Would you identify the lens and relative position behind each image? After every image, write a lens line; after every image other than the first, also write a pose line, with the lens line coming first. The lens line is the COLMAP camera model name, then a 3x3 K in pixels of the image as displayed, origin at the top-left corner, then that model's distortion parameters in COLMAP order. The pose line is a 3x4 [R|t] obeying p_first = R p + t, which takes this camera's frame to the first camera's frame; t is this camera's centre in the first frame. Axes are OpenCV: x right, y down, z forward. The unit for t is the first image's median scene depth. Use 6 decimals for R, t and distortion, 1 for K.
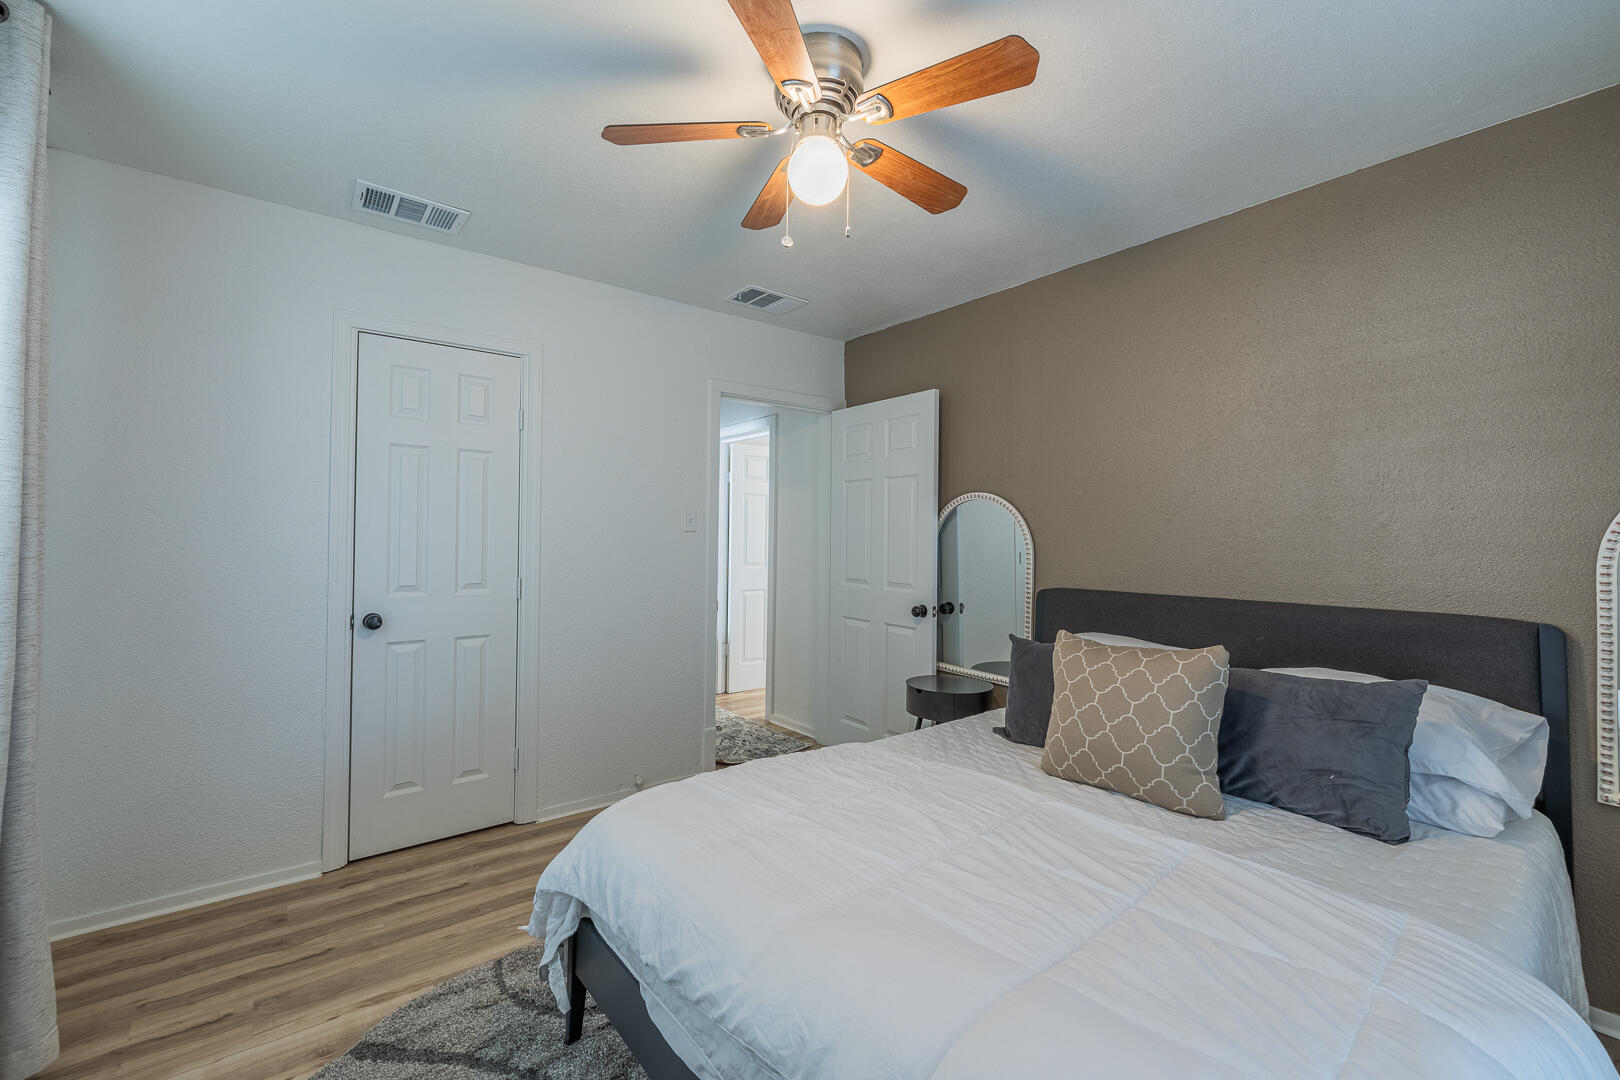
lens RADIAL K [[681.0, 0, 793.9], [0, 681.0, 522.9], [0, 0, 1]] dist [0.001201, -0.000262]
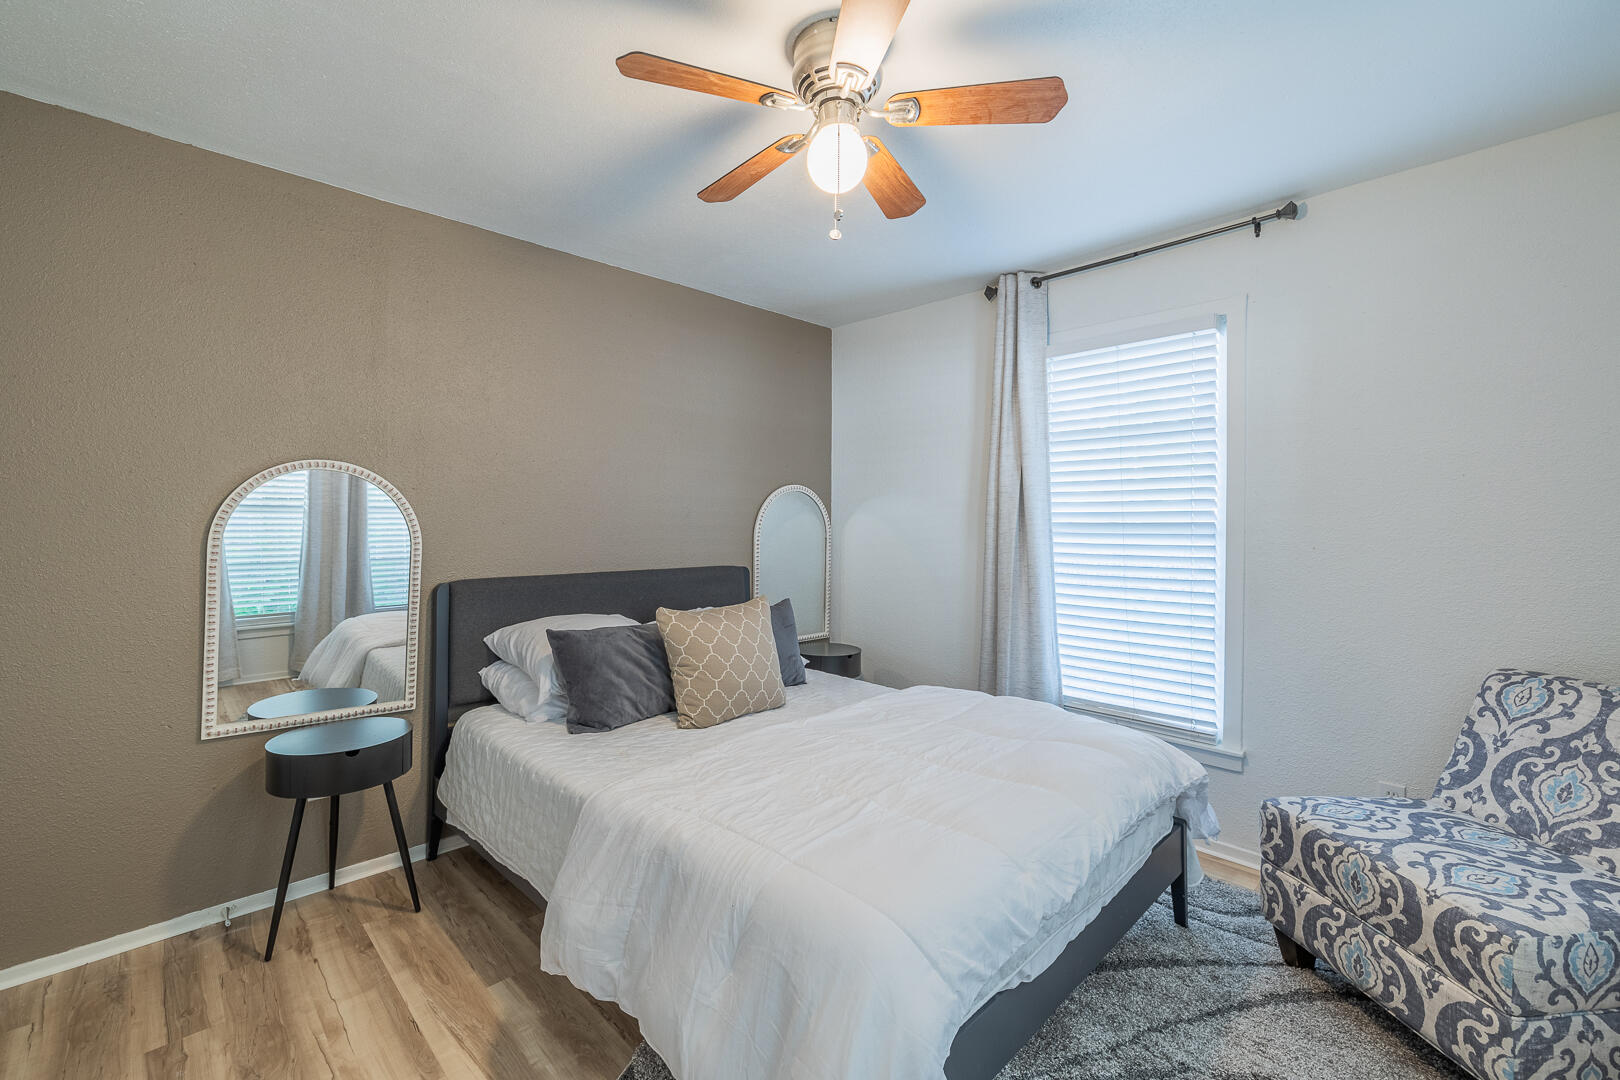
lens RADIAL K [[681.0, 0, 793.9], [0, 681.0, 522.9], [0, 0, 1]] dist [0.001201, -0.000262]
pose [[-0.095470, -0.012336, 0.995356, -0.842909], [-0.018637, 0.999770, 0.010603, 0.005846], [-0.995258, -0.017539, -0.095678, 1.025846]]
